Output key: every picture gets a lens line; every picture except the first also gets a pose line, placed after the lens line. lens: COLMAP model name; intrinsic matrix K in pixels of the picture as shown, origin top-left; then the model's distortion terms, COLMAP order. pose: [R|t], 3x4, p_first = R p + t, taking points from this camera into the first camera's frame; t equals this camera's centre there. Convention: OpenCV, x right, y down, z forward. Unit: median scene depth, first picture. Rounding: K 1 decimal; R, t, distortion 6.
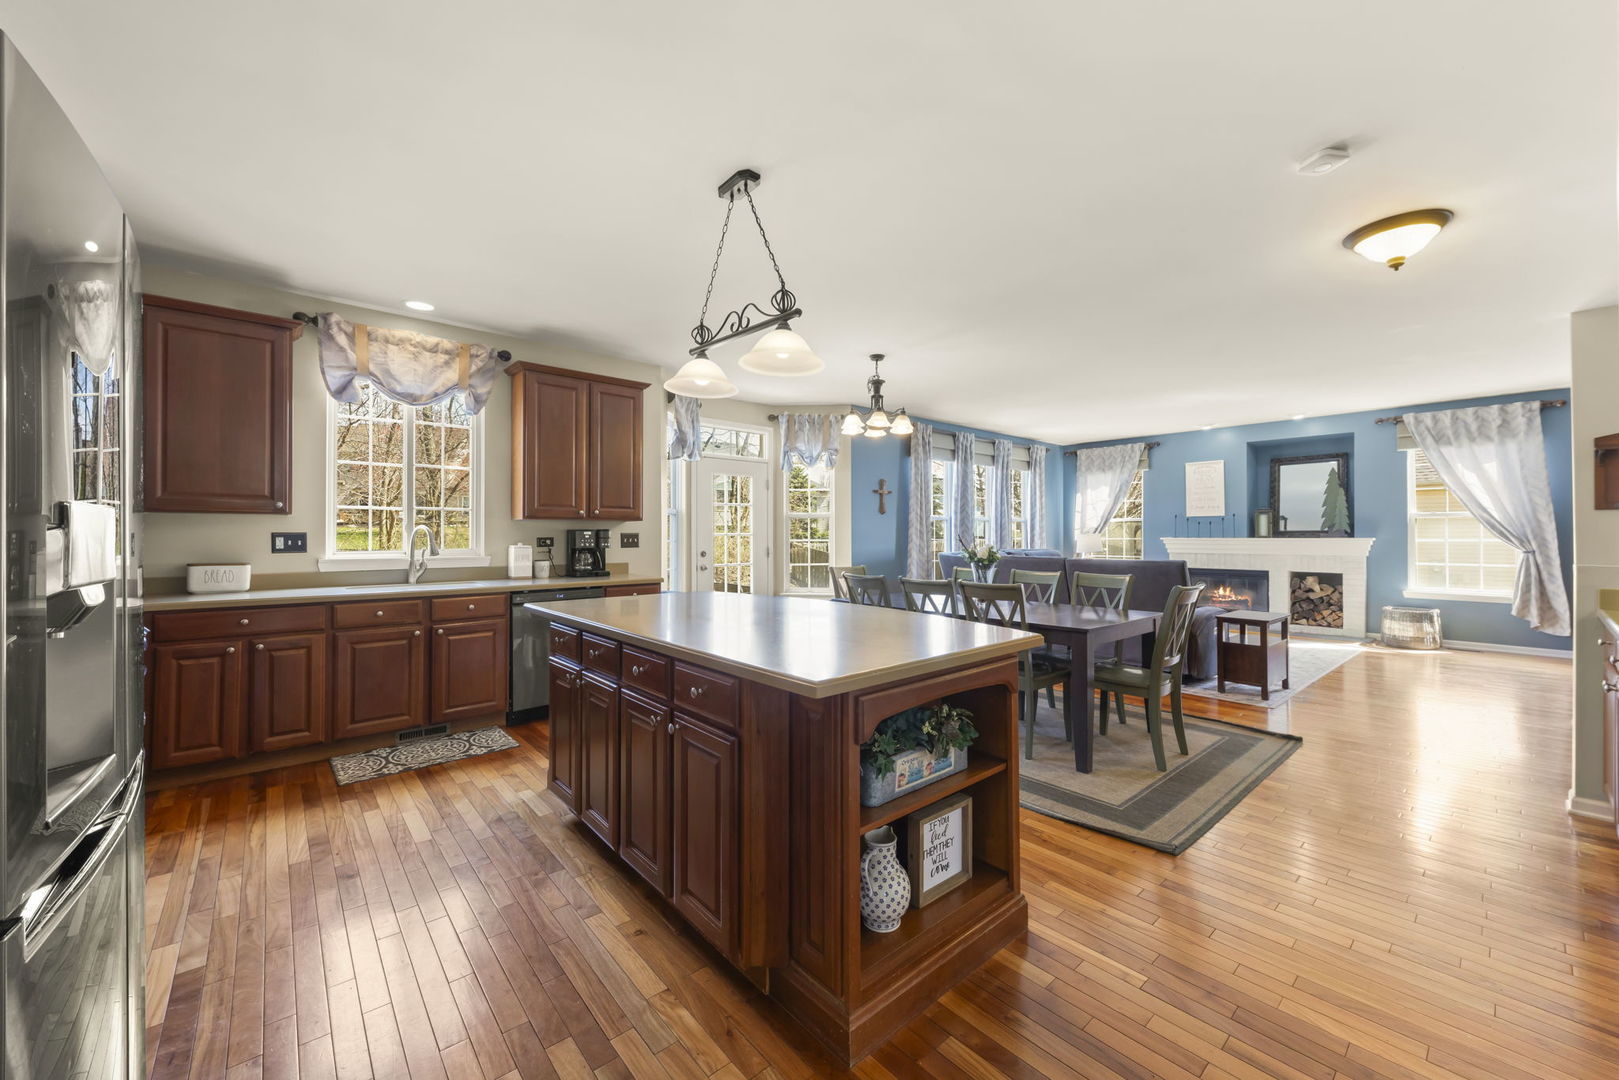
lens RADIAL K [[617.2, 0, 804.2], [0, 617.2, 528.8], [0, 0, 1]] dist [0.011511, -0.007567]
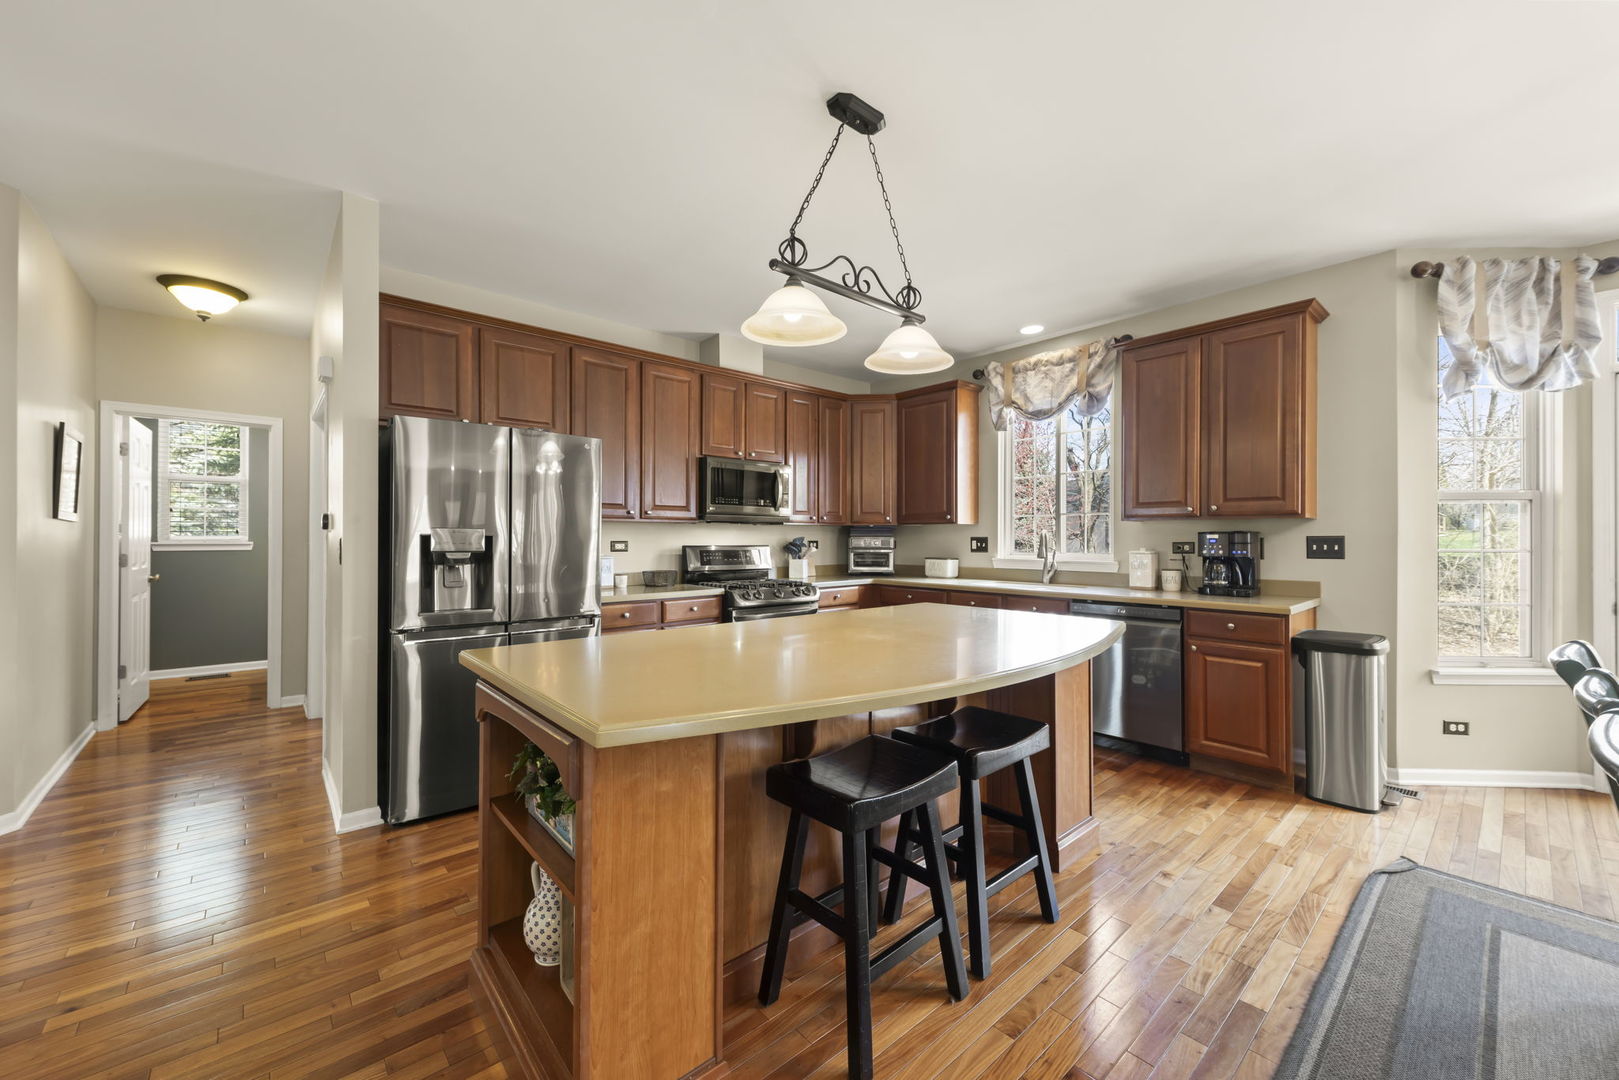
lens RADIAL K [[617.2, 0, 804.2], [0, 617.2, 528.8], [0, 0, 1]] dist [0.011511, -0.007567]
pose [[0.010379, -0.025242, -0.999628, 0.447413], [-0.002592, 0.999677, -0.025270, 0.021086], [0.999943, 0.002854, 0.010310, 0.565854]]
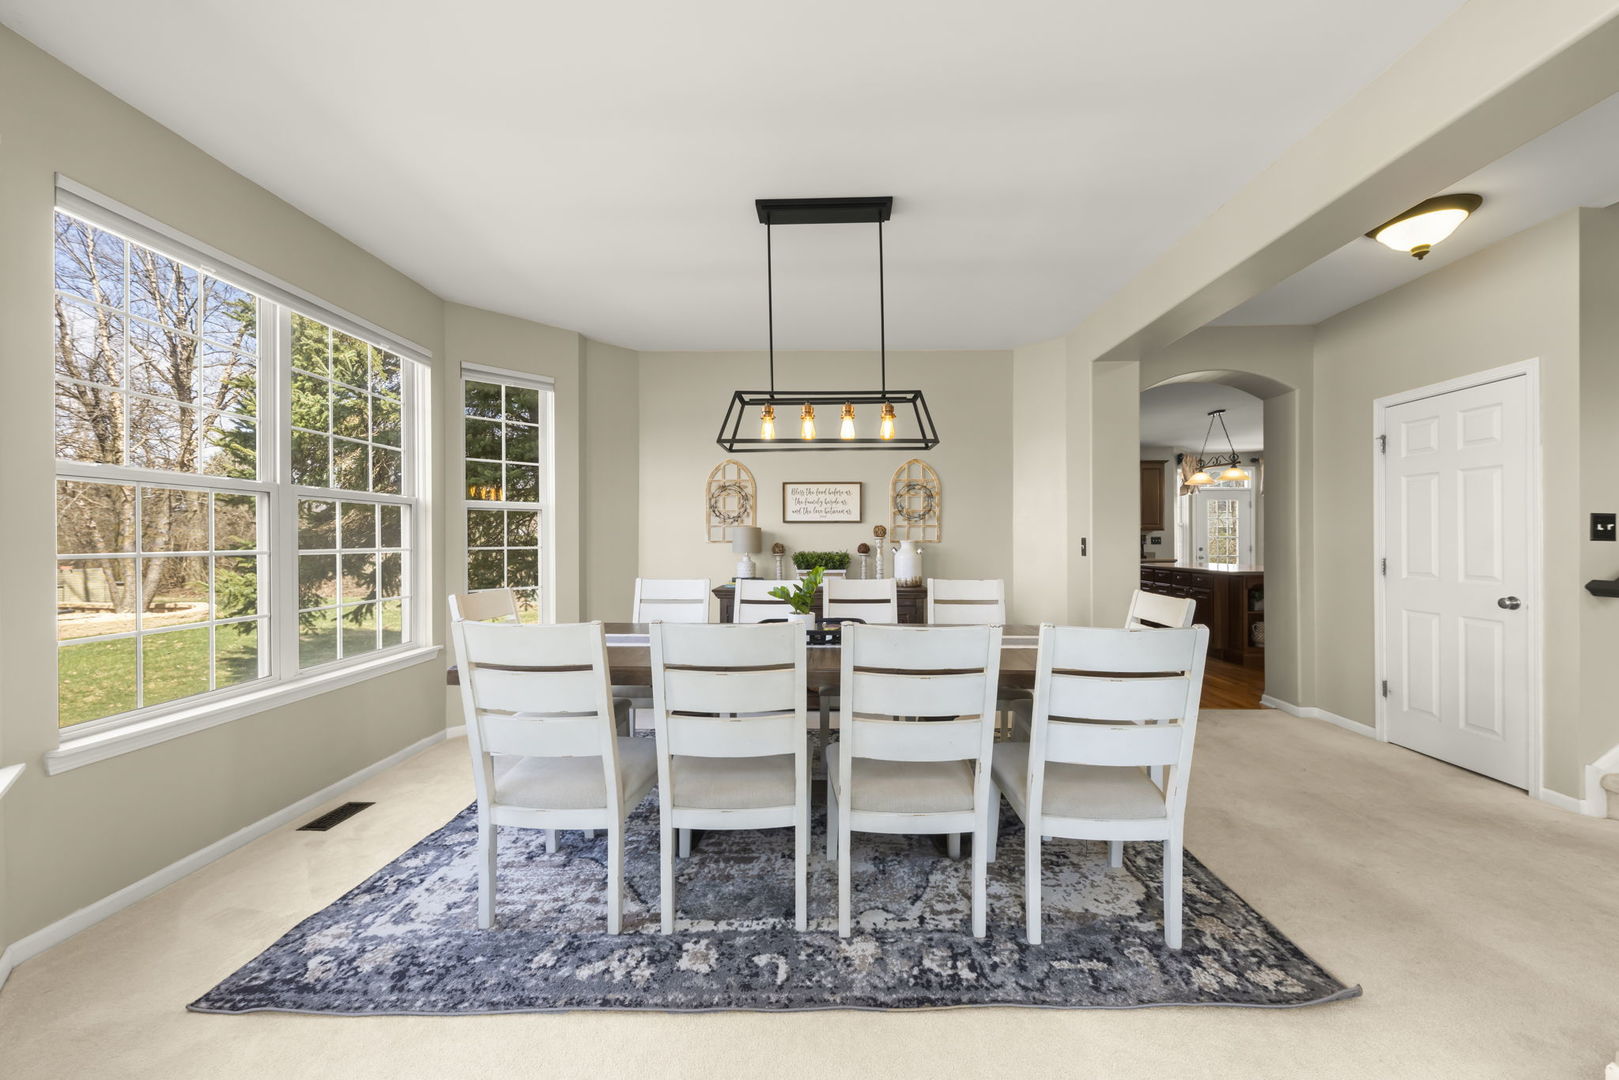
lens RADIAL K [[617.2, 0, 804.2], [0, 617.2, 528.8], [0, 0, 1]] dist [0.011511, -0.007567]
pose [[0.744644, -0.006352, -0.667431, 0.233230], [0.004743, 0.999980, -0.004225, -0.017982], [0.667445, -0.000019, 0.744659, -1.448844]]
